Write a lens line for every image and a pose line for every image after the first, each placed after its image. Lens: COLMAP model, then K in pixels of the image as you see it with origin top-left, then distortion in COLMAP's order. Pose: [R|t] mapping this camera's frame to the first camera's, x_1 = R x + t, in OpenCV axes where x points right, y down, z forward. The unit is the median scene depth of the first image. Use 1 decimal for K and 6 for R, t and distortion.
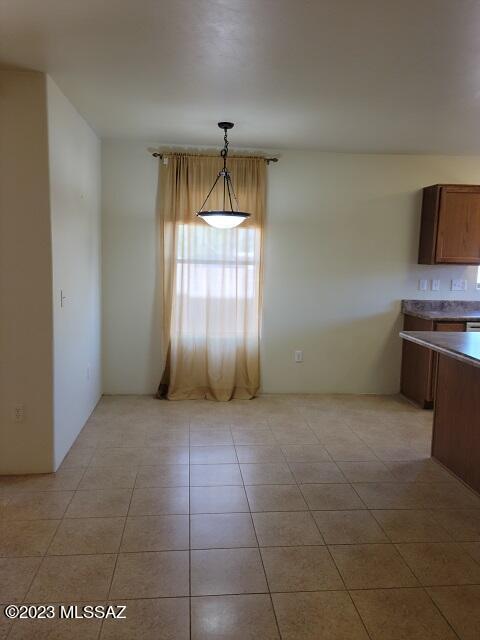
lens RADIAL K [[515.0, 0, 239.7], [0, 515.0, 311.4], [0, 0, 1]] dist [0.077519, -0.071853]
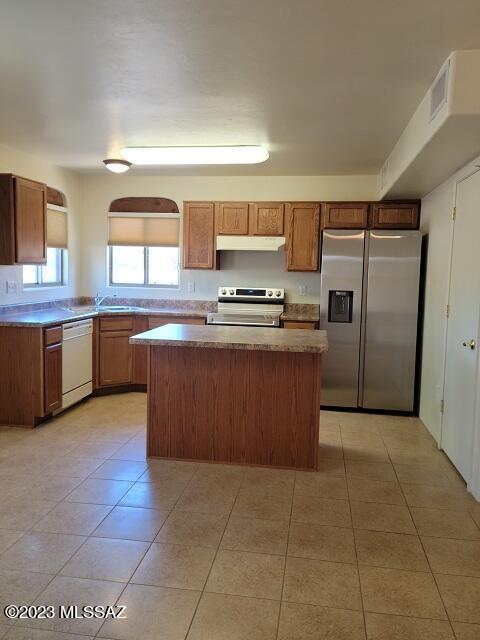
lens RADIAL K [[515.0, 0, 239.7], [0, 515.0, 311.4], [0, 0, 1]] dist [0.077519, -0.071853]
pose [[0.254047, -0.102752, 0.961718, -0.363758], [0.093557, 0.992289, 0.081304, -0.045039], [-0.962656, 0.069320, 0.261701, 0.389271]]
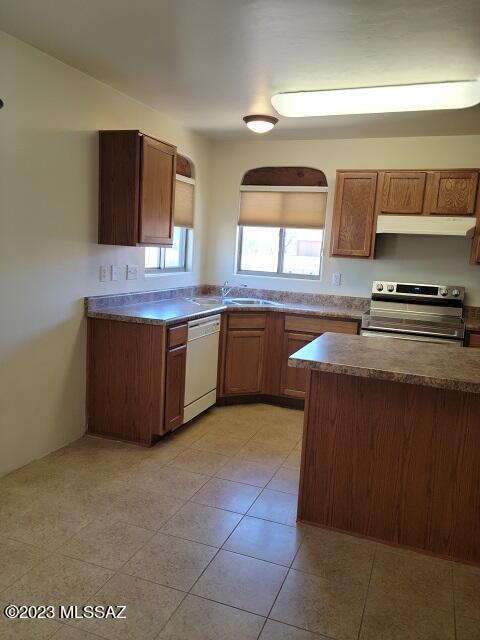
lens RADIAL K [[516.1, 0, 231.2], [0, 516.1, 320.3], [0, 0, 1]] dist [0.081662, -0.062666]
pose [[0.457970, -0.125321, 0.880090, -0.191857], [0.057494, 0.992116, 0.111355, -0.057177], [-0.887107, -0.000397, 0.461564, 0.531348]]
